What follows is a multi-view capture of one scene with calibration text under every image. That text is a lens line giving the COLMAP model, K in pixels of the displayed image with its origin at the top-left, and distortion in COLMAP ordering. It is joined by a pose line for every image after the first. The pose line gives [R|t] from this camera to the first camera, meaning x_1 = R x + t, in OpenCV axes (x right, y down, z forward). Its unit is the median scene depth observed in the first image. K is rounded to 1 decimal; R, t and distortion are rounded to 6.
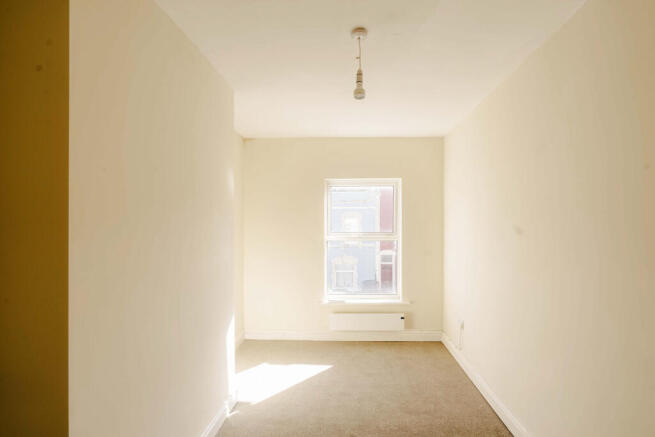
lens RADIAL K [[301.8, 0, 328.4], [0, 301.8, 223.7], [0, 0, 1]] dist [0.000251, 0.000983]
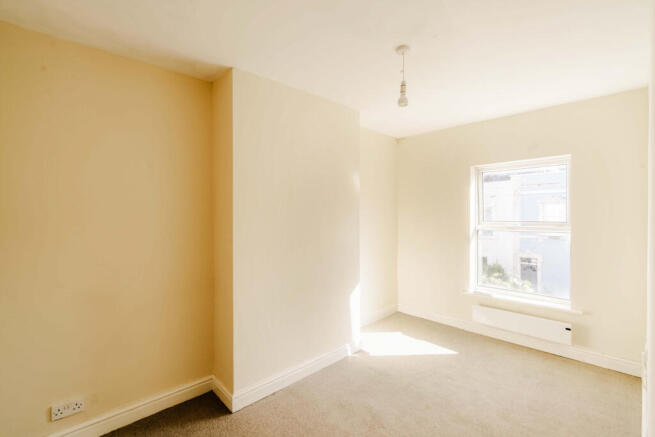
lens RADIAL K [[301.8, 0, 329.4], [0, 301.8, 212.5], [0, 0, 1]] dist [0.000251, 0.000983]
pose [[0.713939, -0.003183, -0.700201, 0.354597], [0.008201, 0.999959, 0.003816, -0.005996], [0.700160, -0.008467, 0.713935, -0.016039]]
